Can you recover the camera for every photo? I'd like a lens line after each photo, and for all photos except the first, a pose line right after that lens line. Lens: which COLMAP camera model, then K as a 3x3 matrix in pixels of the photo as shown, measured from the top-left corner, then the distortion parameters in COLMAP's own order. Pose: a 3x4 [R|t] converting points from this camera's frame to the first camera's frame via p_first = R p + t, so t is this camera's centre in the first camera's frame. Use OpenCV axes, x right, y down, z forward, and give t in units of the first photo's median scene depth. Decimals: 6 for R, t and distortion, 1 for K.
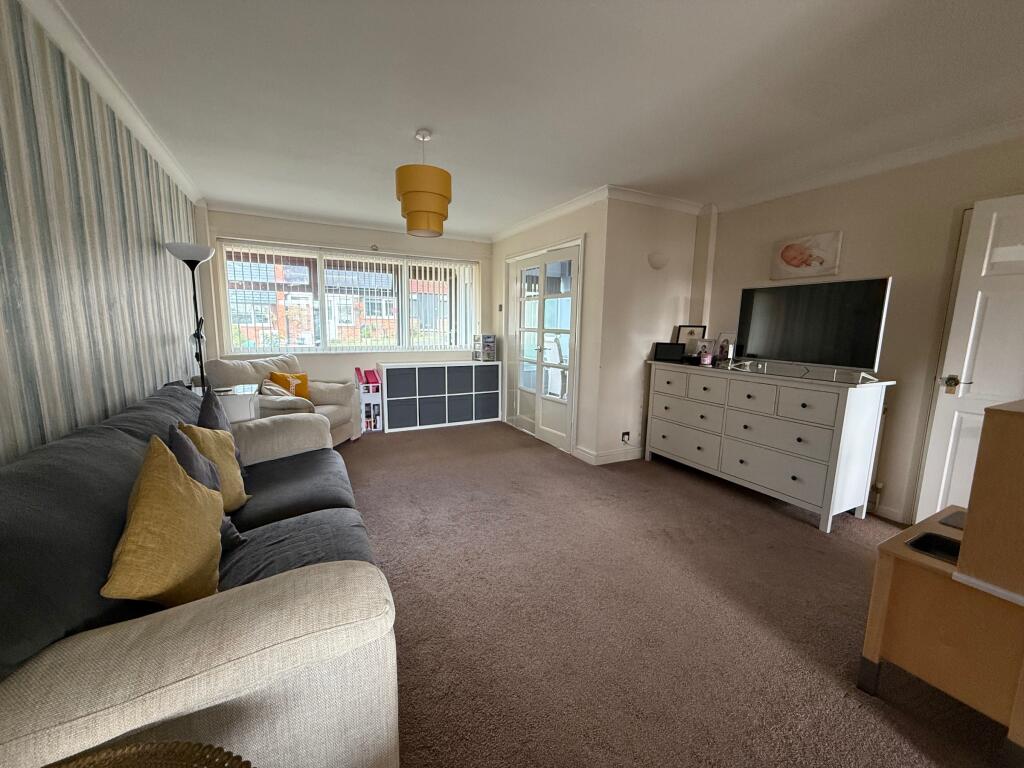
lens RADIAL K [[412.1, 0, 512.0], [0, 412.1, 384.0], [0, 0, 1]] dist [-0.008282, 0.000376]
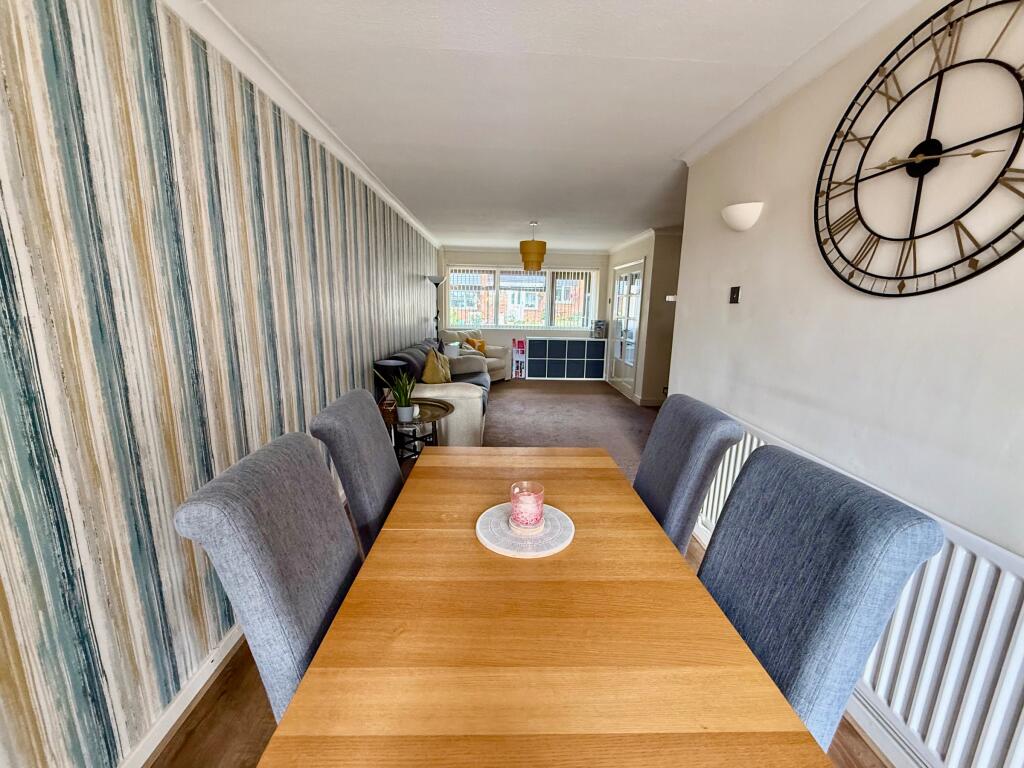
lens RADIAL K [[407.0, 0, 508.9], [0, 407.0, 384.2], [0, 0, 1]] dist [-0.000612, 0.000665]
pose [[0.898766, 0.087166, -0.429676, 0.323136], [-0.067952, 0.995889, 0.059894, 0.045706], [0.433130, -0.024634, 0.900995, -0.478046]]
